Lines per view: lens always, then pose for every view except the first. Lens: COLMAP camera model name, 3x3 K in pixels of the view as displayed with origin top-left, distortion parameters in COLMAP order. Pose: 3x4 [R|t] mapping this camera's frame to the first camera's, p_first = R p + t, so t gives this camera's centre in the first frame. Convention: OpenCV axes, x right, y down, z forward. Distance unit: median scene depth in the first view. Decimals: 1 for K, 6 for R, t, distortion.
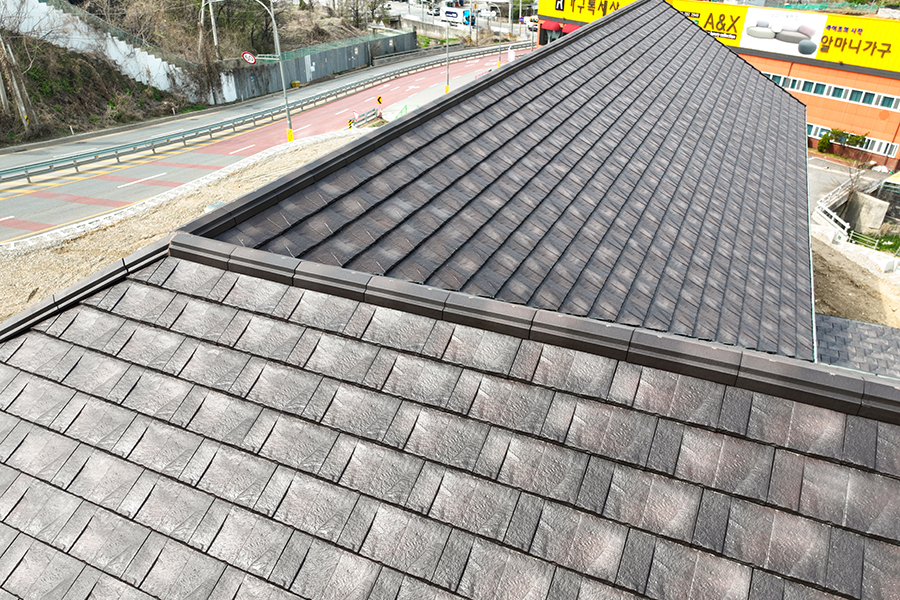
lens RADIAL K [[638.6, 0, 454.2], [0, 638.6, 259.4], [0, 0, 1]] dist [0.005837, 0.020883]
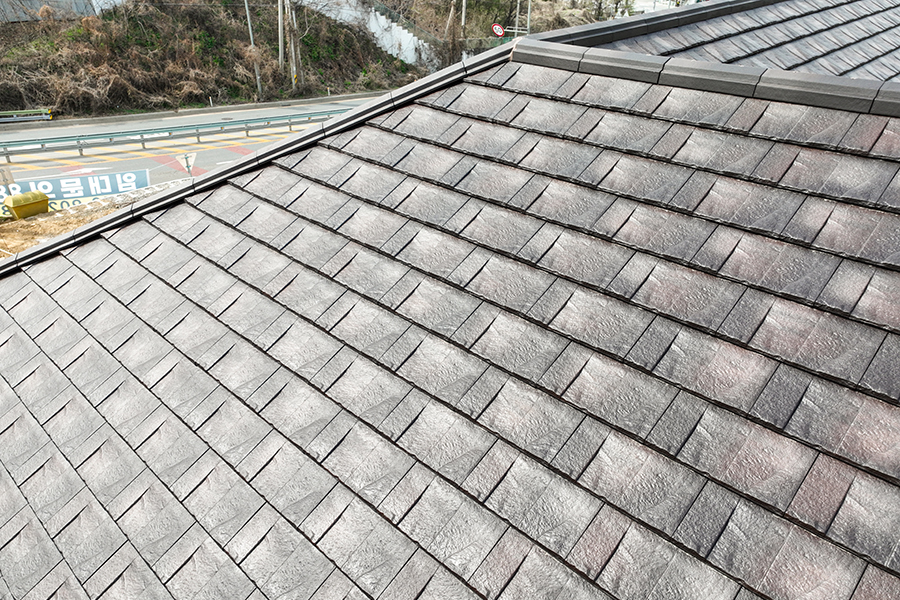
lens RADIAL K [[618.9, 0, 450.4], [0, 618.9, 286.5], [0, 0, 1]] dist [0.001698, 0.003226]
pose [[0.951238, 0.166958, -0.259368, -0.058683], [-0.168640, 0.985549, 0.015916, 0.080758], [0.258277, 0.028600, 0.965647, 0.024841]]
